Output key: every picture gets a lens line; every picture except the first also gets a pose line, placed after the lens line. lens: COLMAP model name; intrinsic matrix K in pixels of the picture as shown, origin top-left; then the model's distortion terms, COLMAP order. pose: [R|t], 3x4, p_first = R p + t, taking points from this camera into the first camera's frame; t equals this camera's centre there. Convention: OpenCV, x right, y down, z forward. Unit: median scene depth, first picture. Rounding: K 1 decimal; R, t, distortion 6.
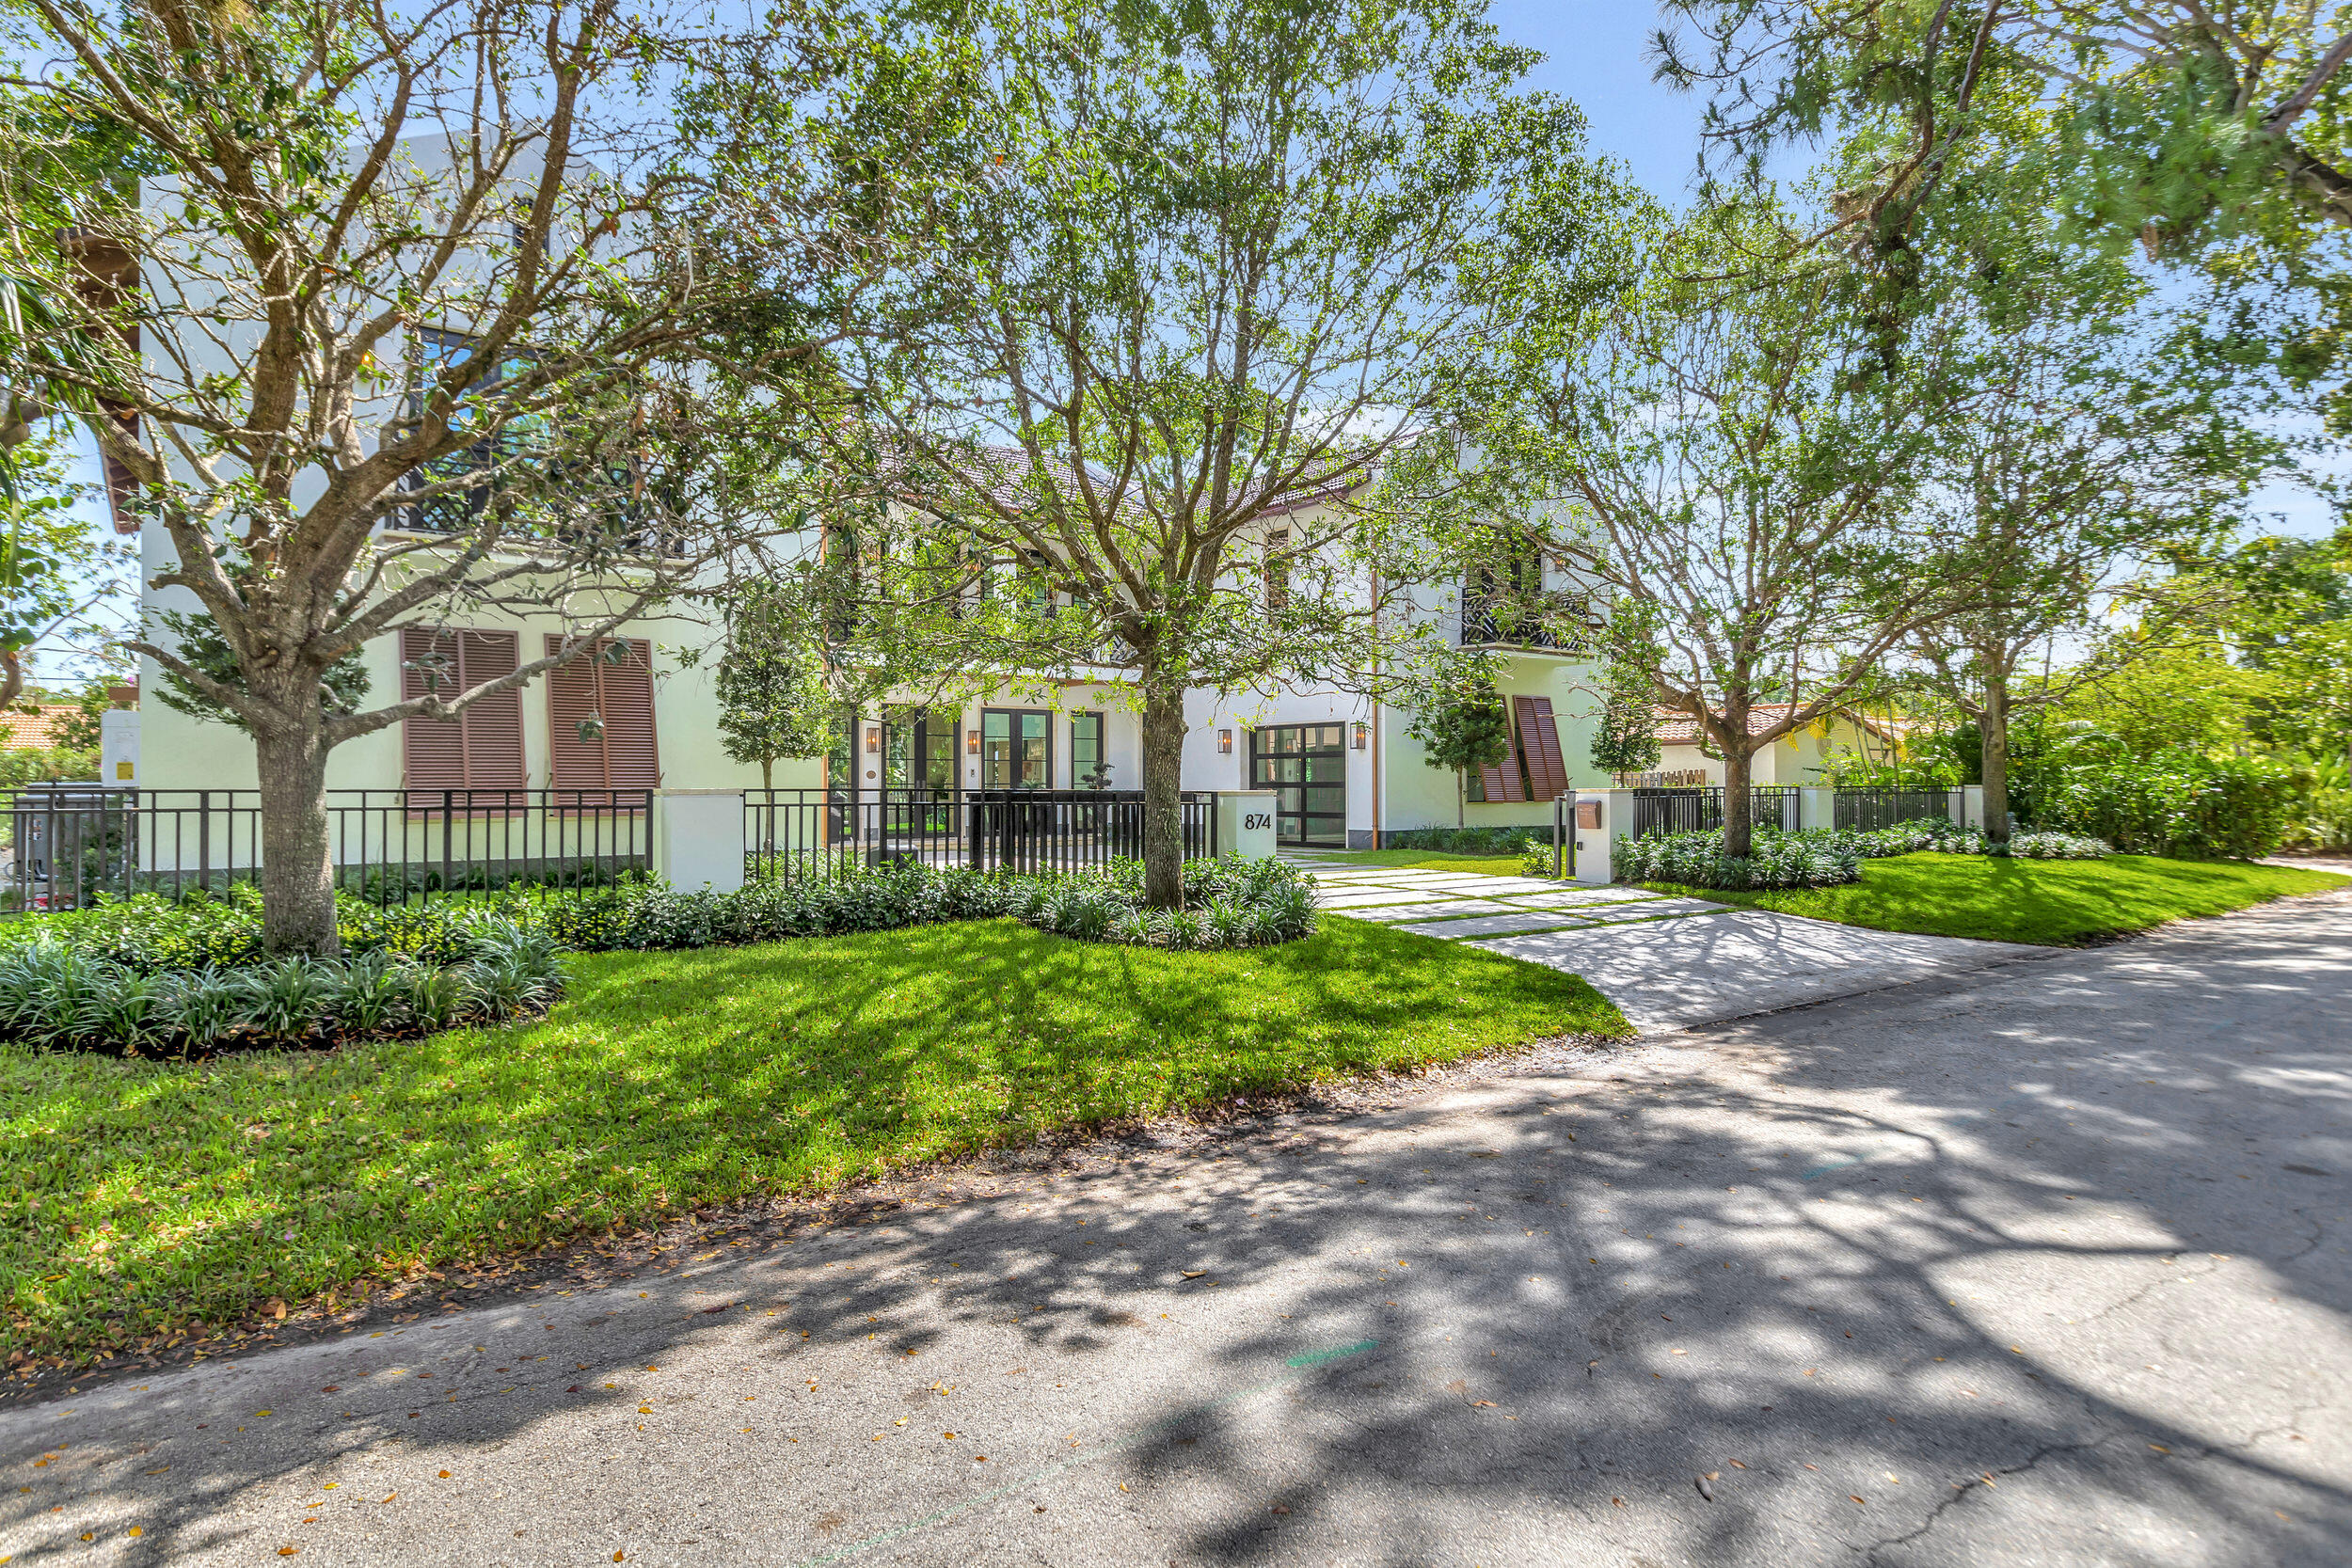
lens RADIAL K [[1352.6, 0, 1176.0], [0, 1352.6, 784.0], [0, 0, 1]] dist [0.000845, 0.000034]
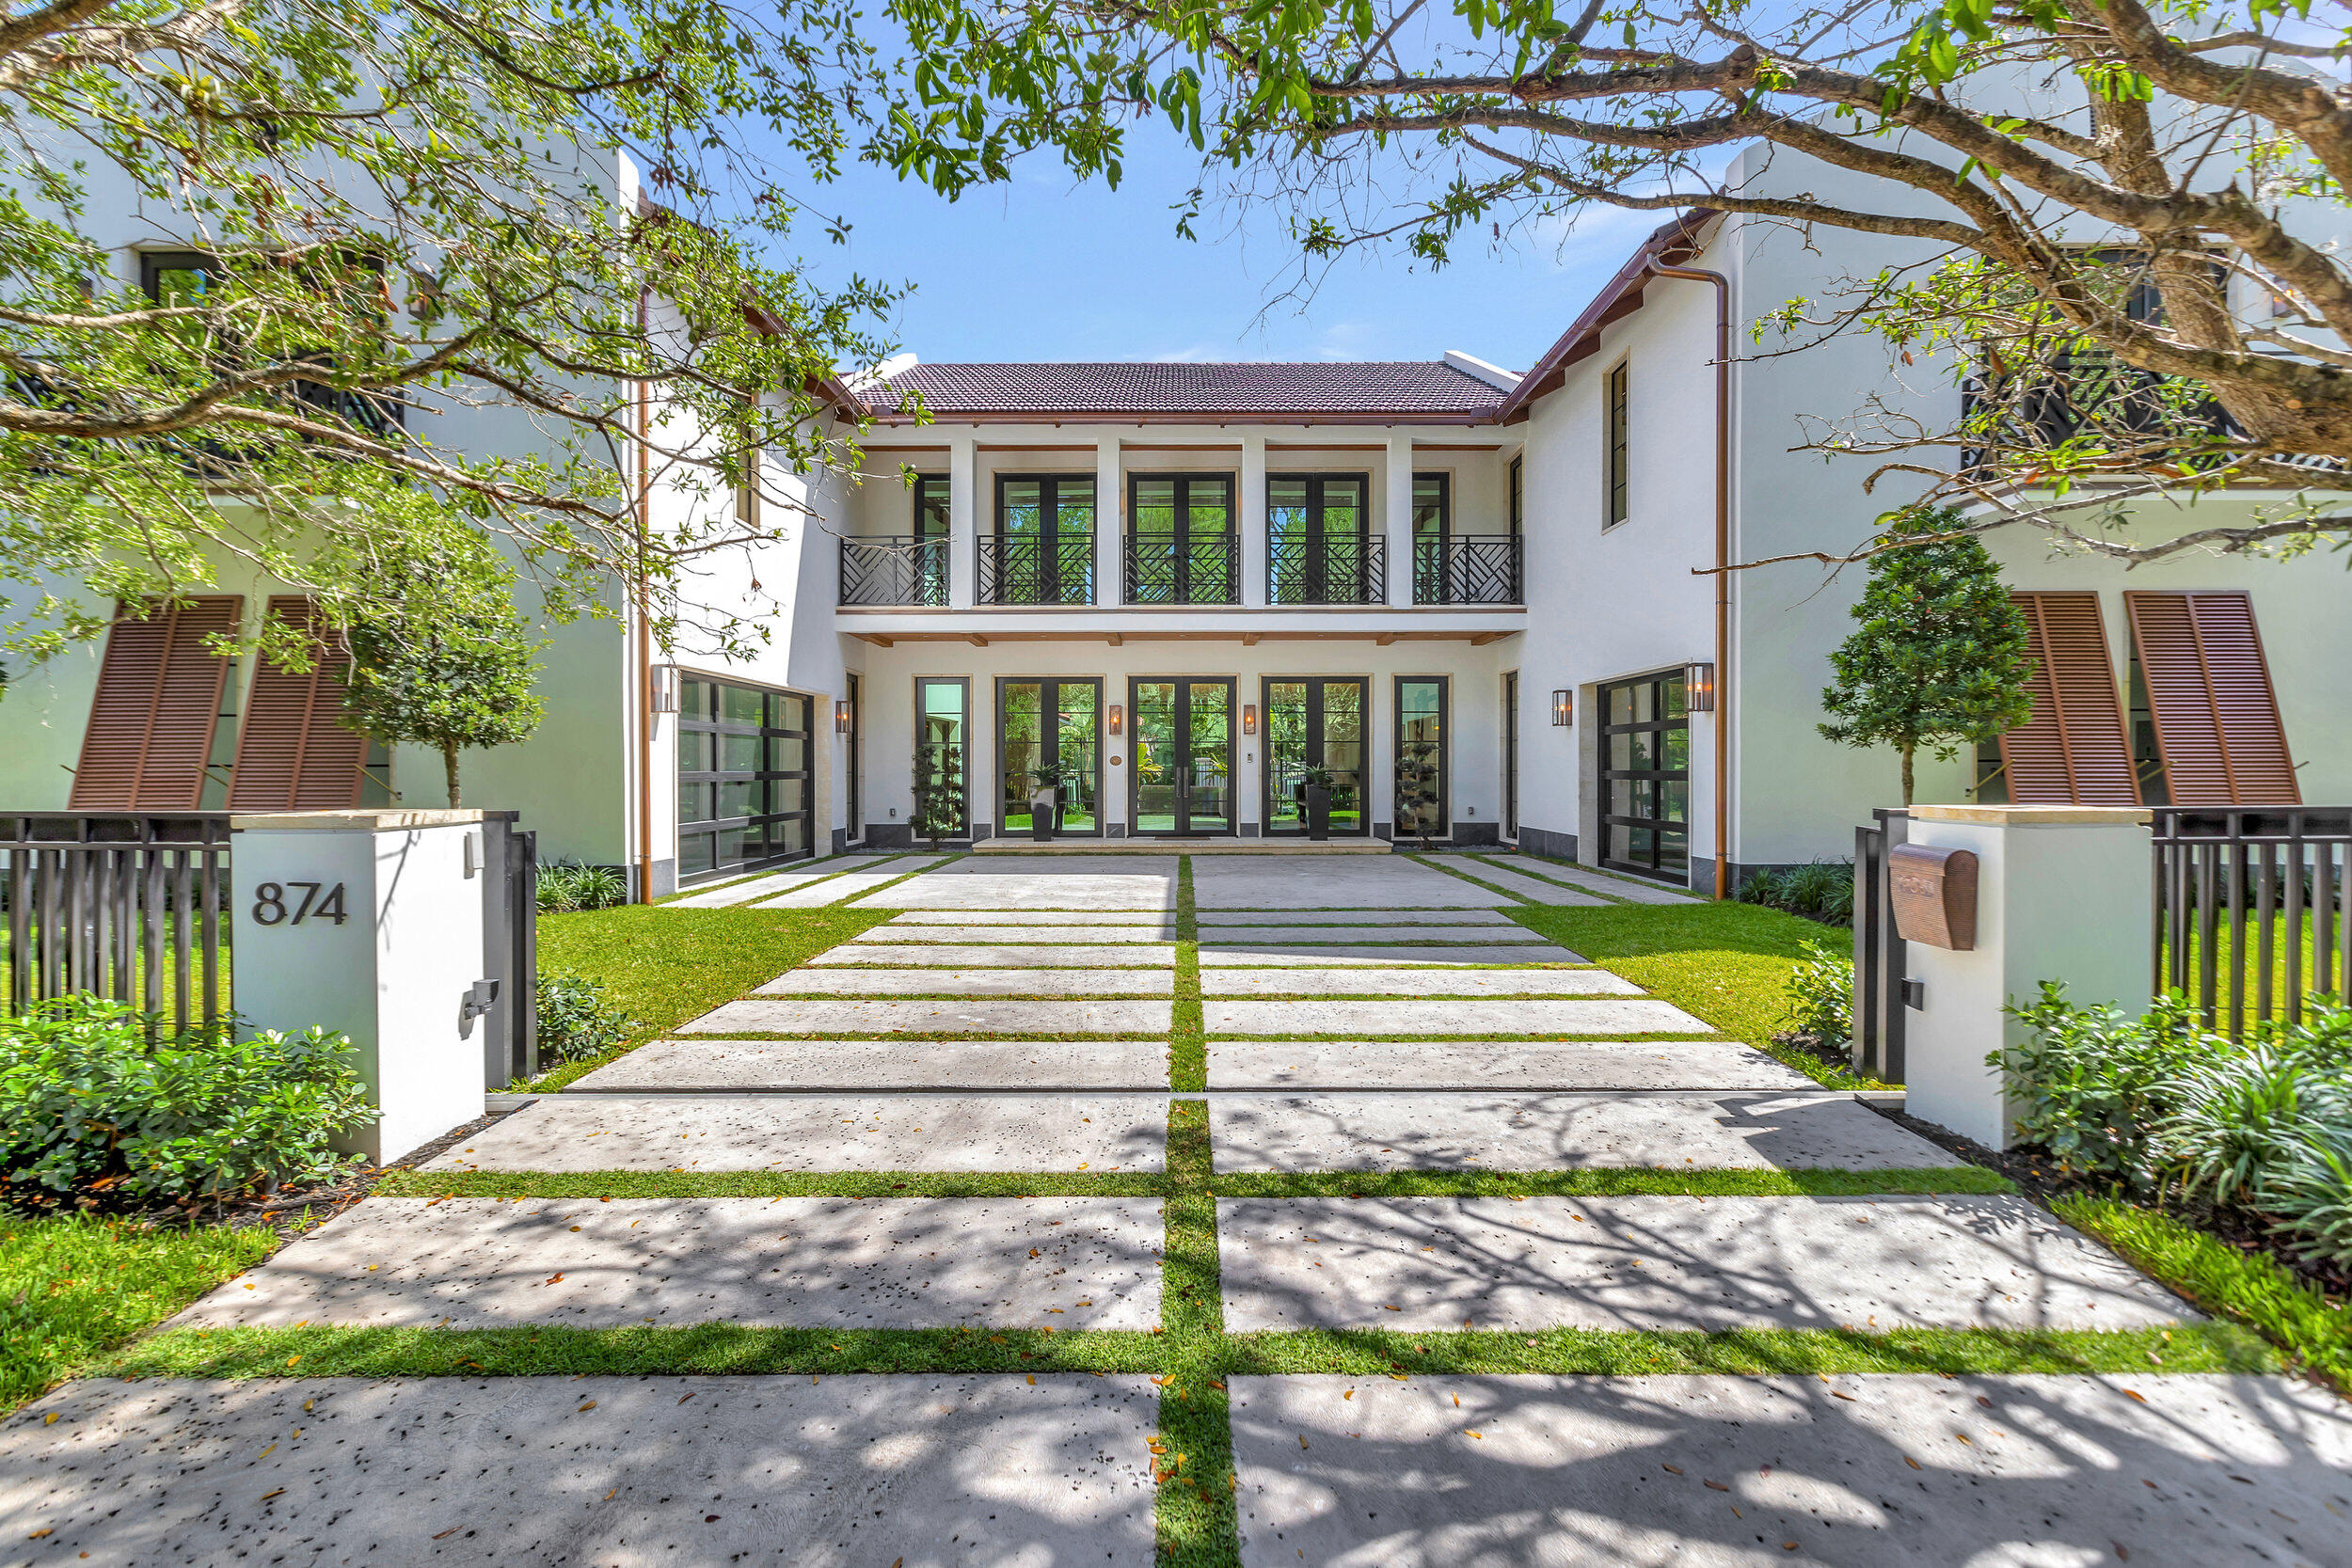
lens RADIAL K [[1056.9, 0, 1199.6], [0, 1056.9, 782.2], [0, 0, 1]] dist [0.001721, 0.000515]
pose [[0.786153, 0.009780, -0.617954, 0.225273], [0.000735, 0.999859, 0.016760, -0.004389], [0.618031, -0.013630, 0.786035, 0.506470]]
